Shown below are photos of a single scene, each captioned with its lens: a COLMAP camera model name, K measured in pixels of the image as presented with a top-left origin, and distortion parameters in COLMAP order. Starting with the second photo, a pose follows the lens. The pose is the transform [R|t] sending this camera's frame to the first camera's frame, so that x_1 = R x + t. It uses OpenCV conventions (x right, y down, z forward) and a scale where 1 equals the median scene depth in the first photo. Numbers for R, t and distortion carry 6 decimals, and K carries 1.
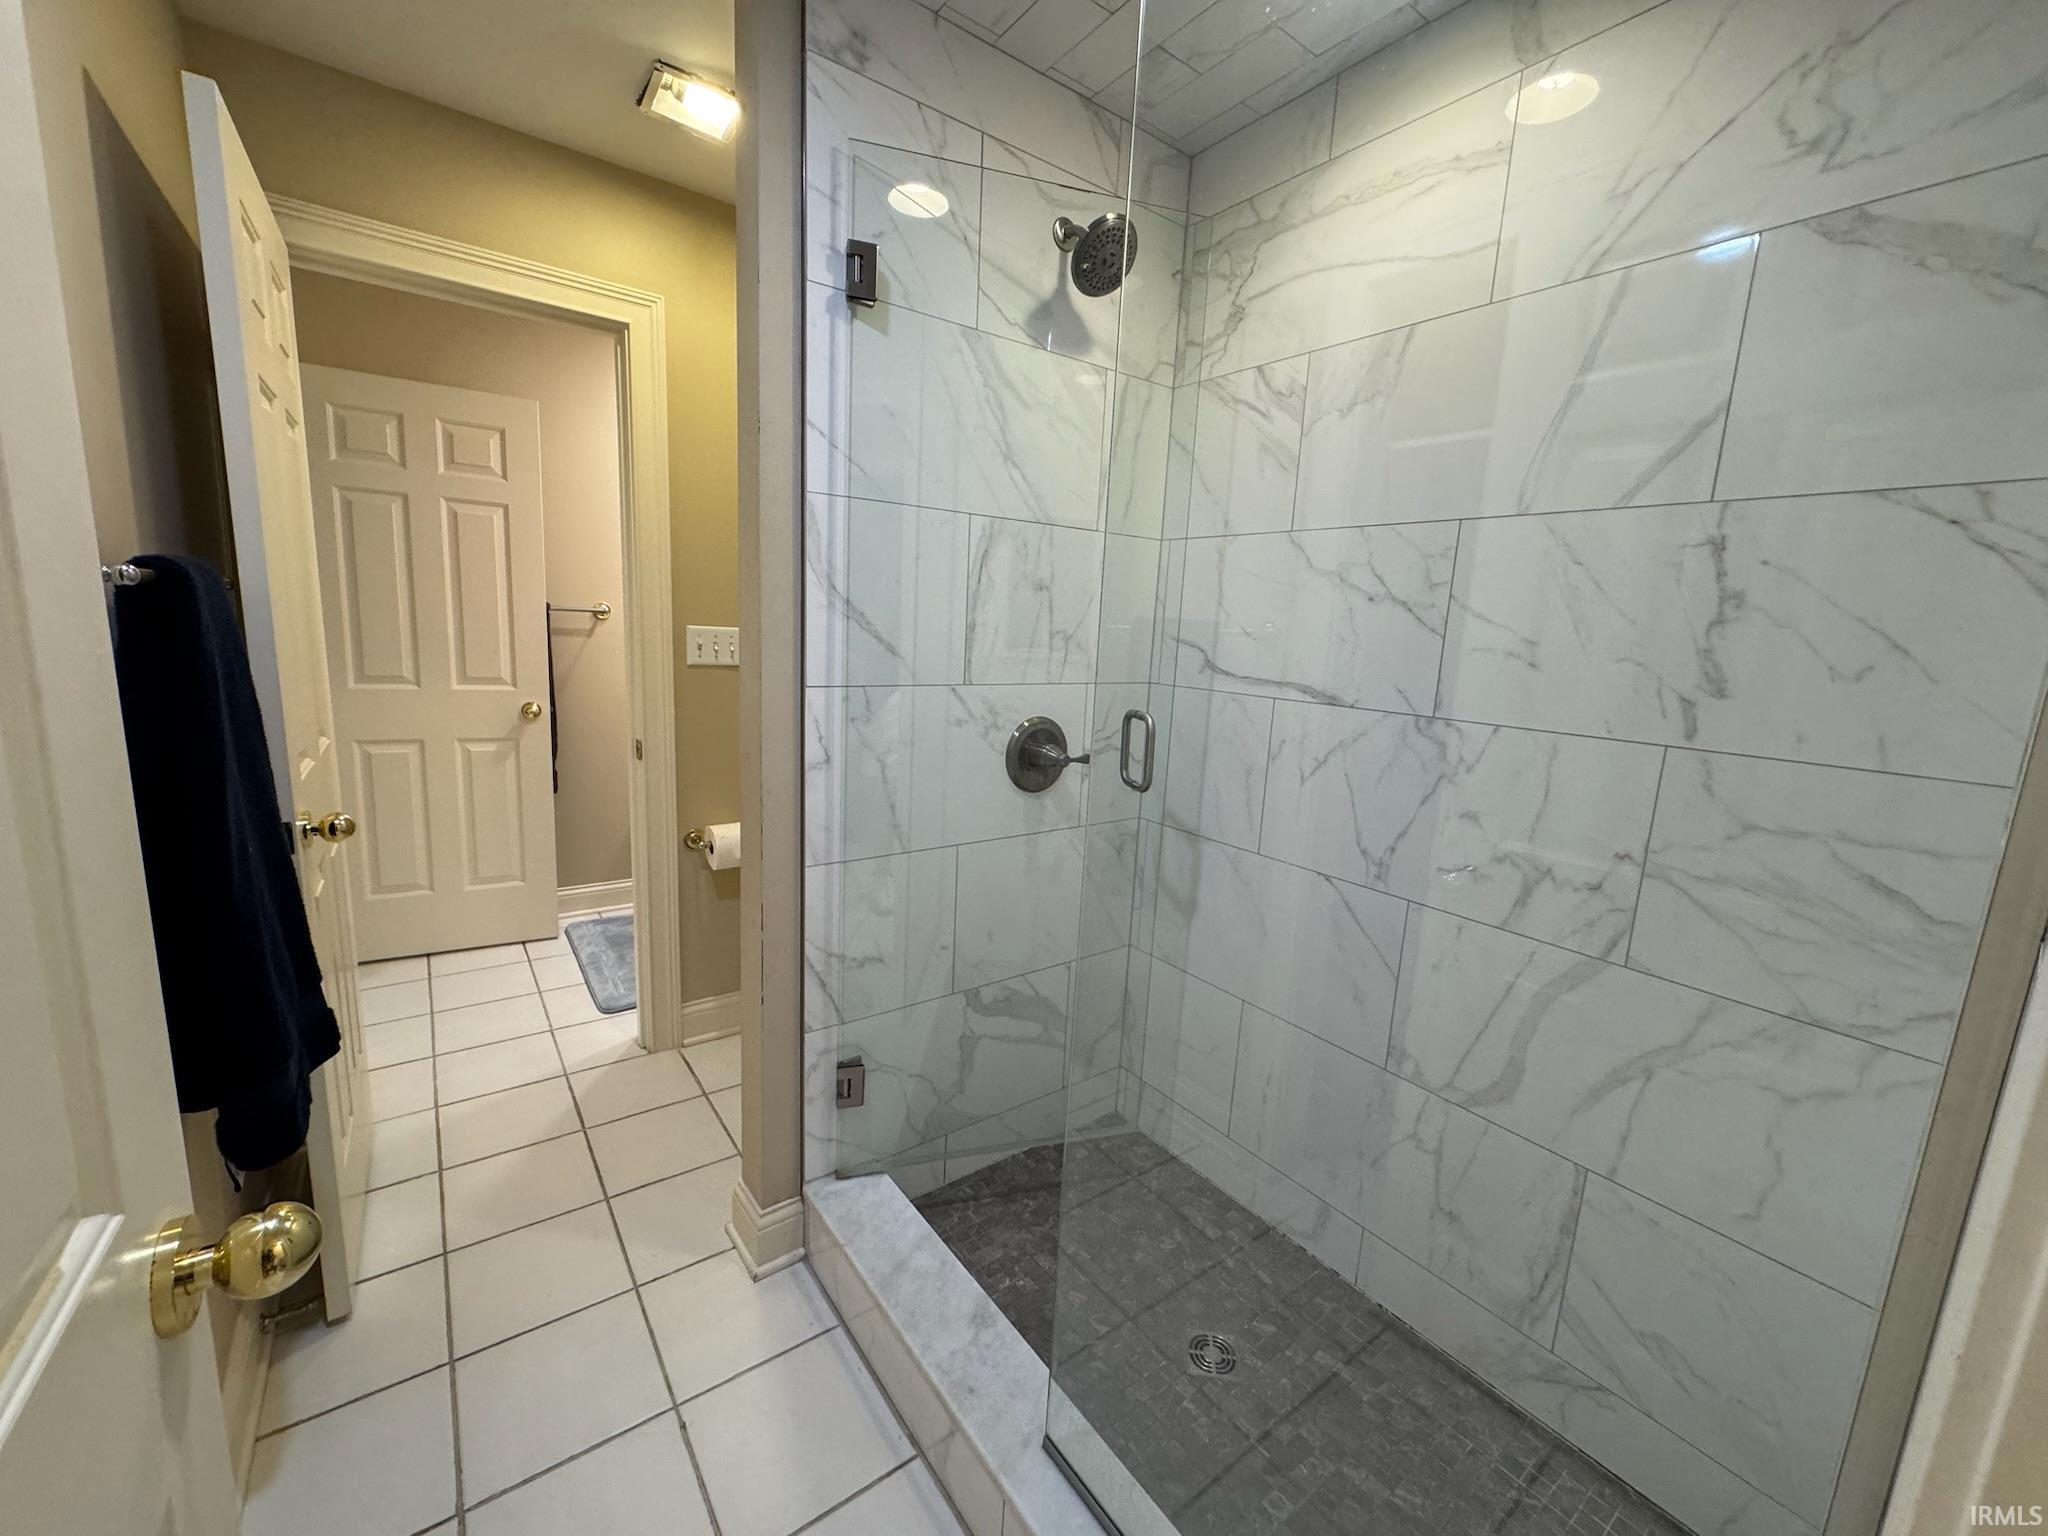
lens RADIAL K [[814.3, 0, 1024.0], [0, 814.3, 768.0], [0, 0, 1]] dist [-0.001065, -0.000325]
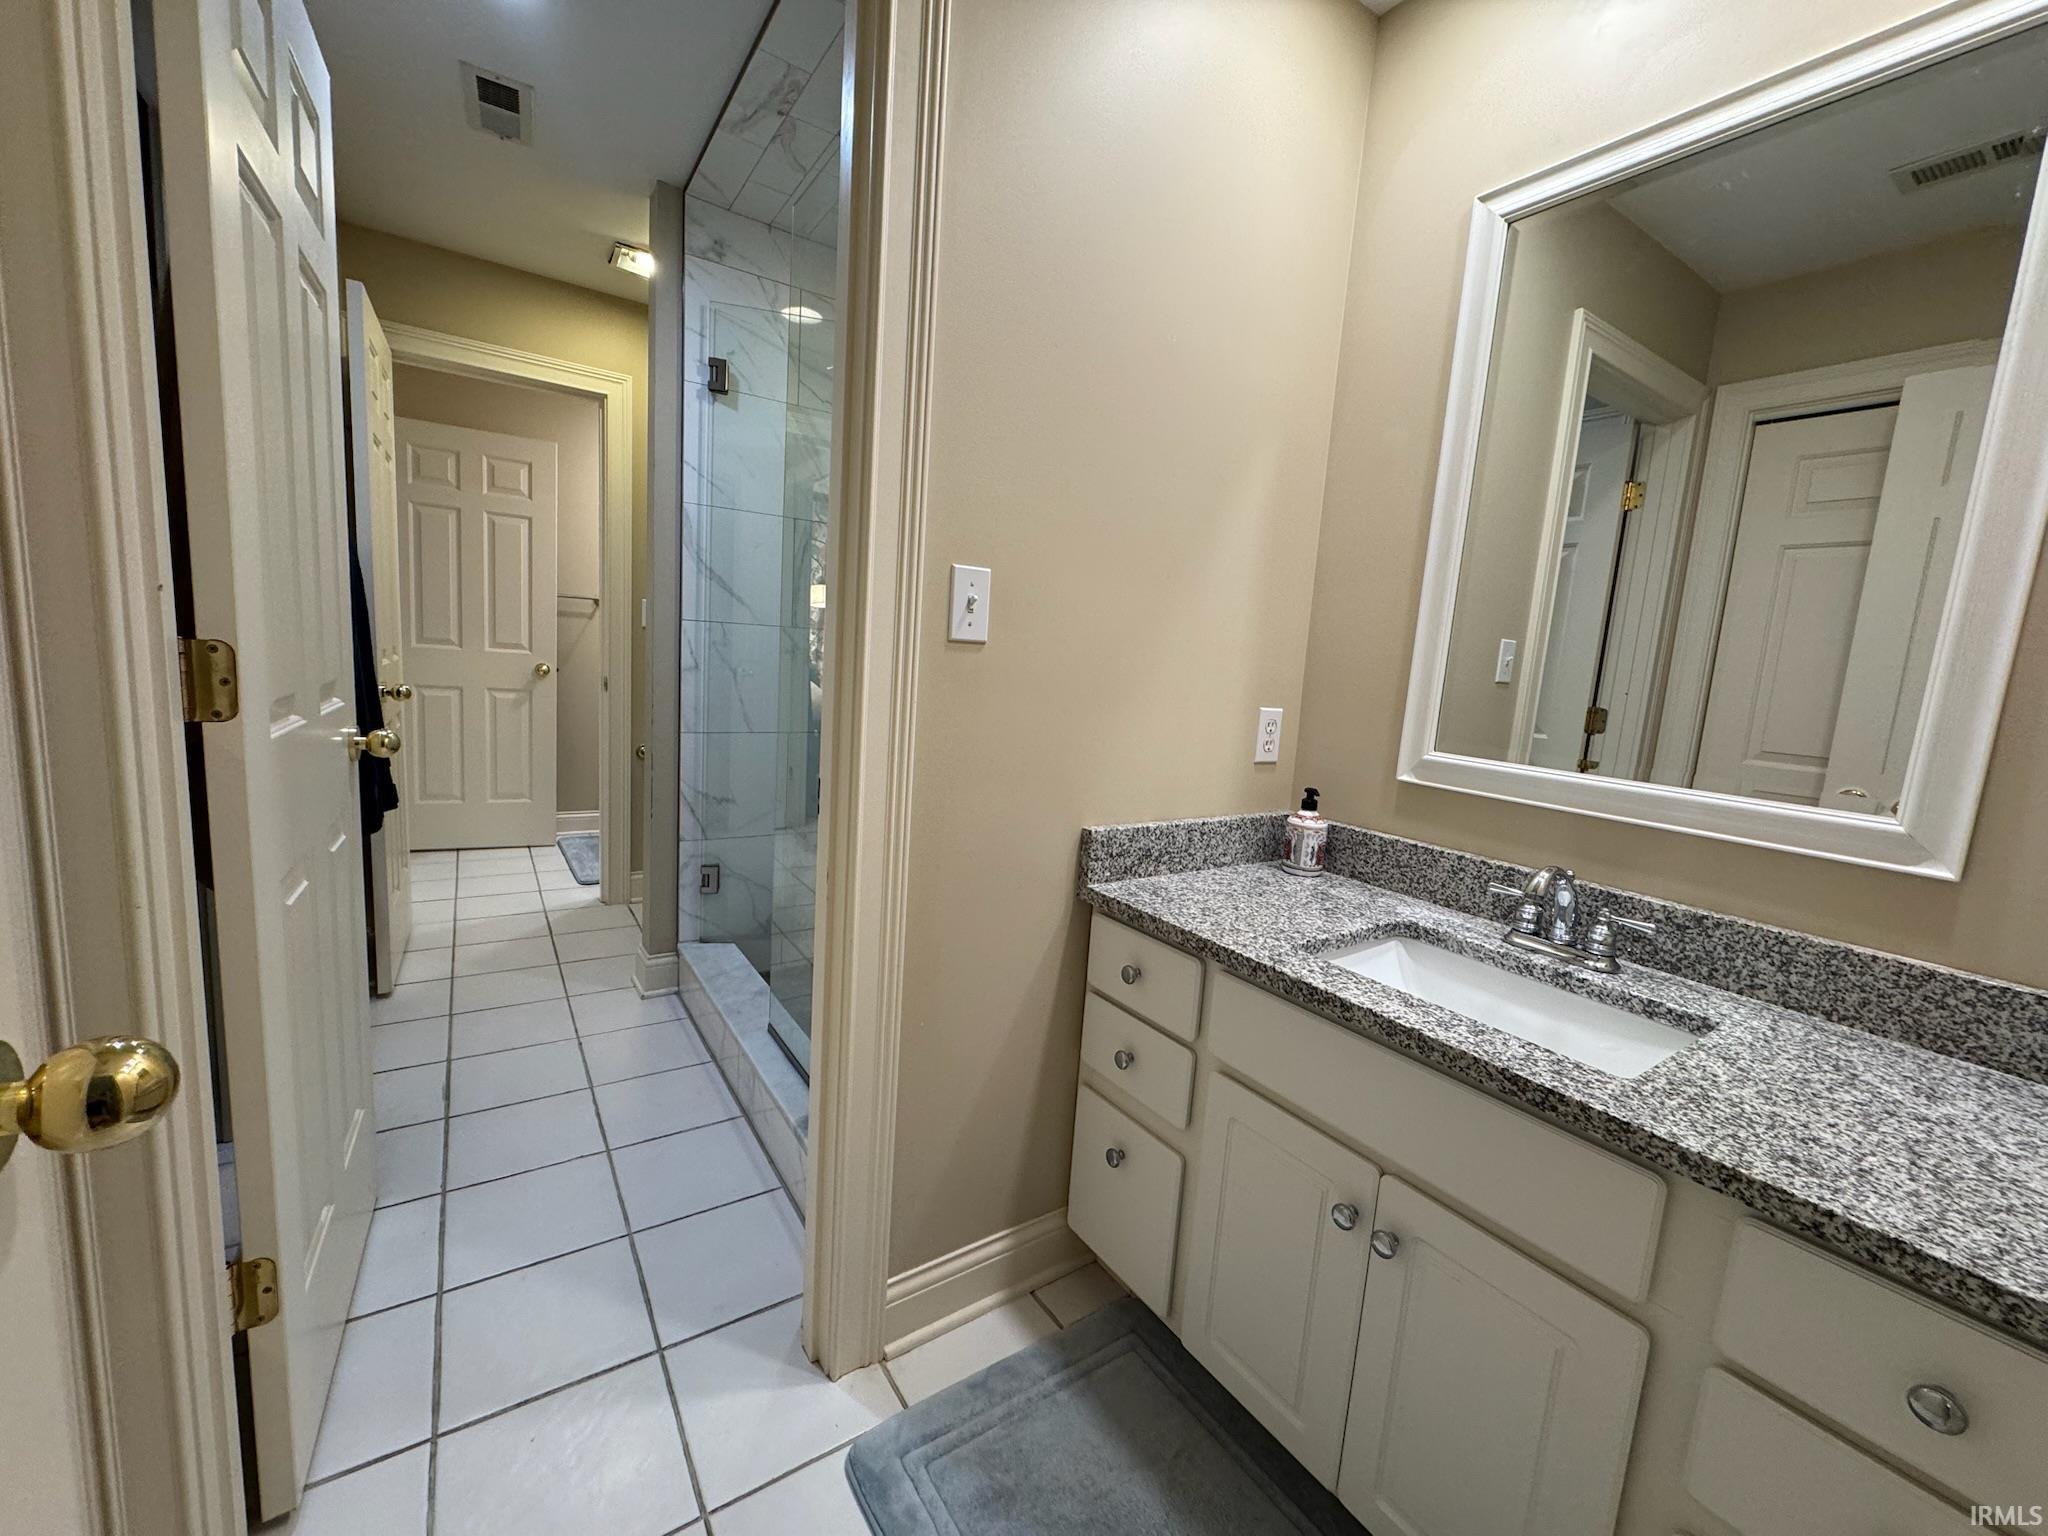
lens RADIAL K [[817.1, 0, 1020.7], [0, 817.1, 767.1], [0, 0, 1]] dist [-0.001893, 0.000548]
pose [[0.998653, 0.025103, -0.045416, 0.419319], [-0.026837, 0.998918, -0.037986, 0.203924], [0.044413, 0.039153, 0.998246, -0.510880]]
